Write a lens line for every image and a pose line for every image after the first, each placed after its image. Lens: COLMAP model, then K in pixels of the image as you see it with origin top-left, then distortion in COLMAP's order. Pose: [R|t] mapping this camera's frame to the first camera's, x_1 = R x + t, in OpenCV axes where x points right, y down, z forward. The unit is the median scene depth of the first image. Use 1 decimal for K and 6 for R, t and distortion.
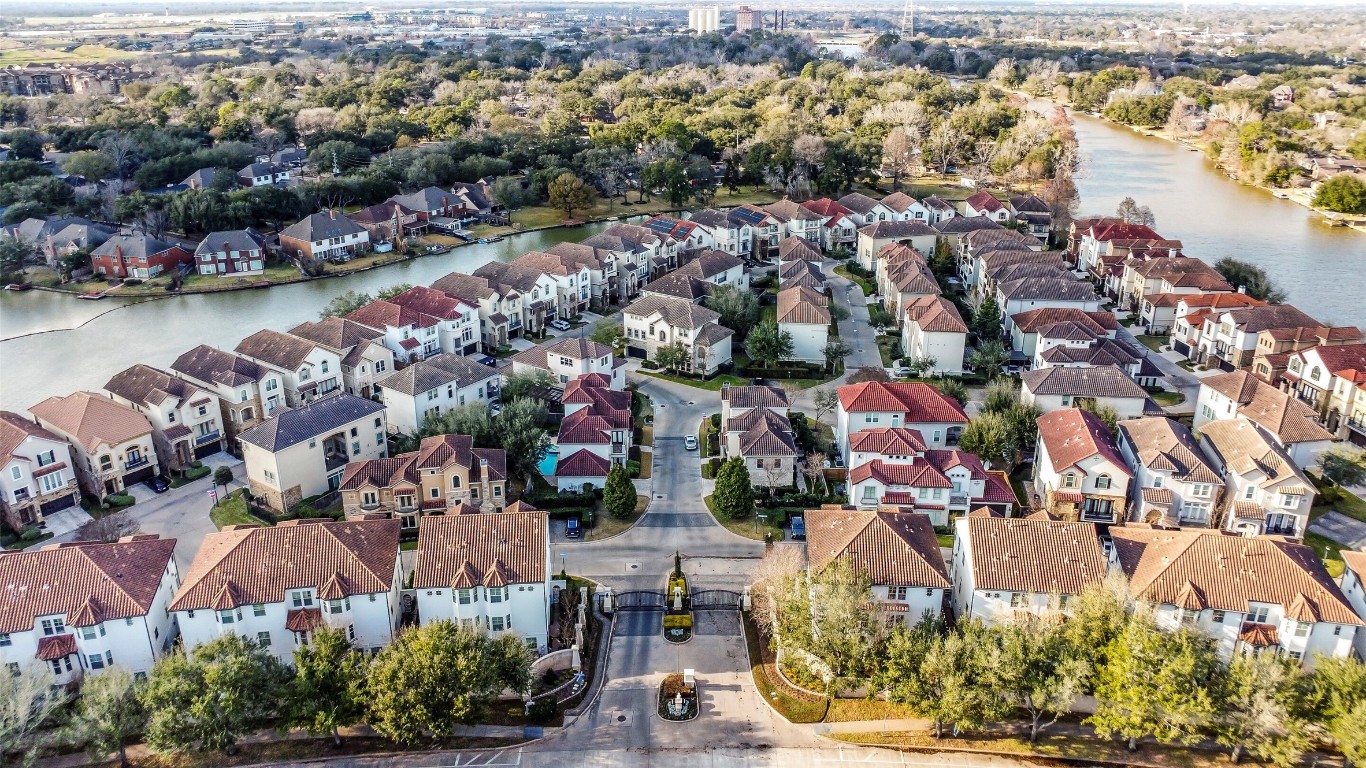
lens RADIAL K [[980.3, 0, 682.5], [0, 980.3, 386.2], [0, 0, 1]] dist [-0.023212, -0.006758]
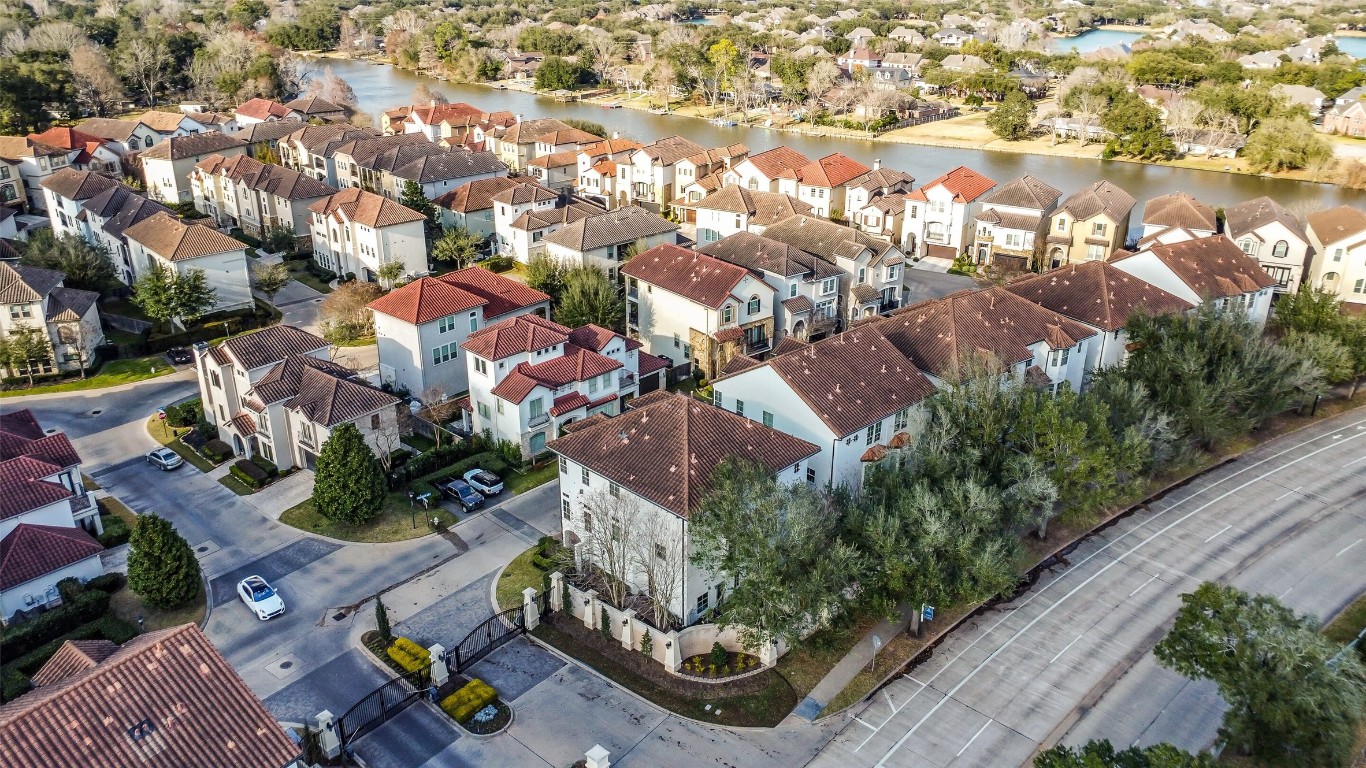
lens RADIAL K [[980.3, 0, 681.9], [0, 980.3, 377.2], [0, 0, 1]] dist [-0.023212, -0.006758]
pose [[0.647357, -0.293967, 0.703216, -0.210888], [0.278897, 0.950004, 0.140390, 0.016636], [-0.709328, 0.105242, 0.696978, 0.400795]]
